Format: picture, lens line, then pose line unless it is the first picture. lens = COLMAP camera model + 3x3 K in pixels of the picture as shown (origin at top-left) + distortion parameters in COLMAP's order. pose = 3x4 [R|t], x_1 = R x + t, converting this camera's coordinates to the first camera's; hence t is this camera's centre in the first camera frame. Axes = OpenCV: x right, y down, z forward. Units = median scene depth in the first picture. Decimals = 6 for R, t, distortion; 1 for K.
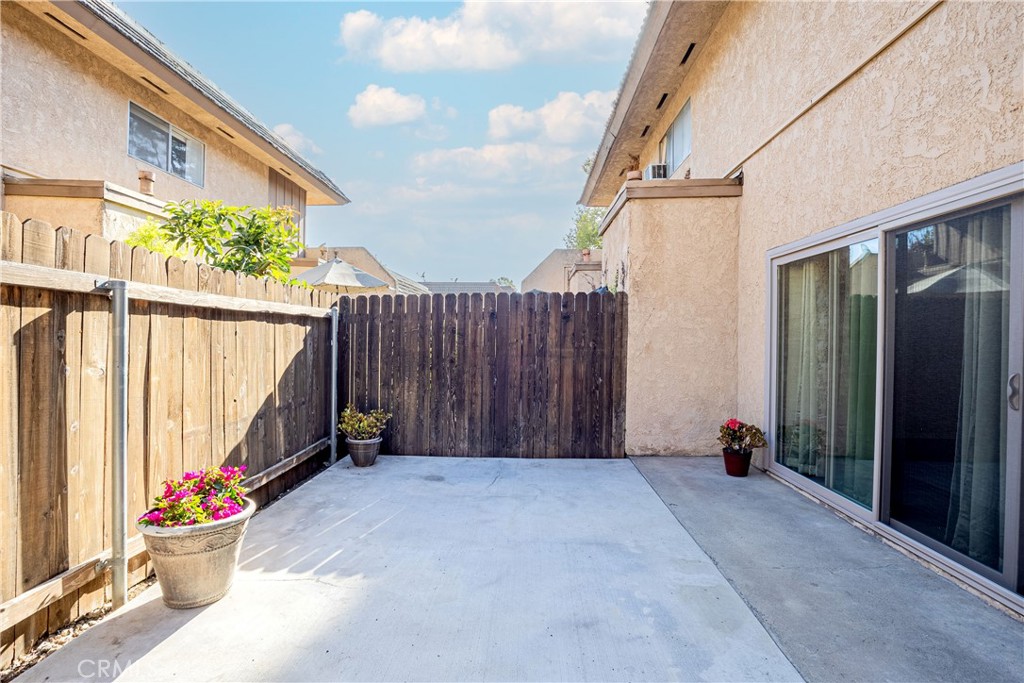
lens RADIAL K [[537.1, 0, 514.5], [0, 537.1, 339.4], [0, 0, 1]] dist [-0.026298, -0.000235]
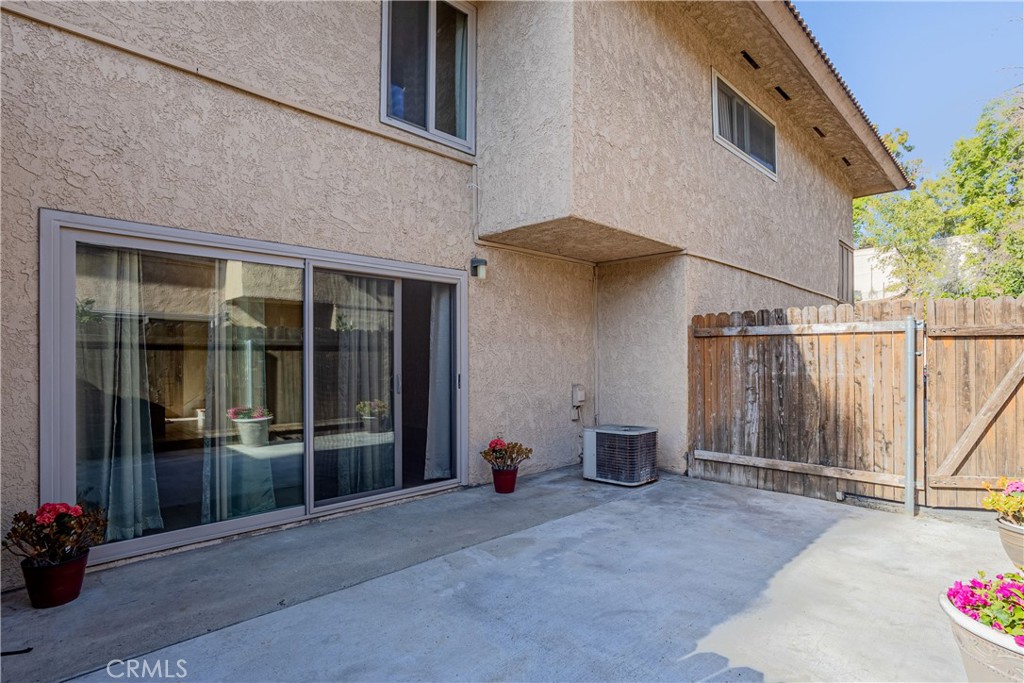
lens RADIAL K [[537.1, 0, 514.6], [0, 537.1, 348.3], [0, 0, 1]] dist [-0.026298, -0.000235]
pose [[-0.749253, 0.000382, 0.662284, -0.453462], [-0.002361, 0.999992, -0.003247, -0.013997], [-0.662279, -0.003996, -0.749246, 1.612181]]
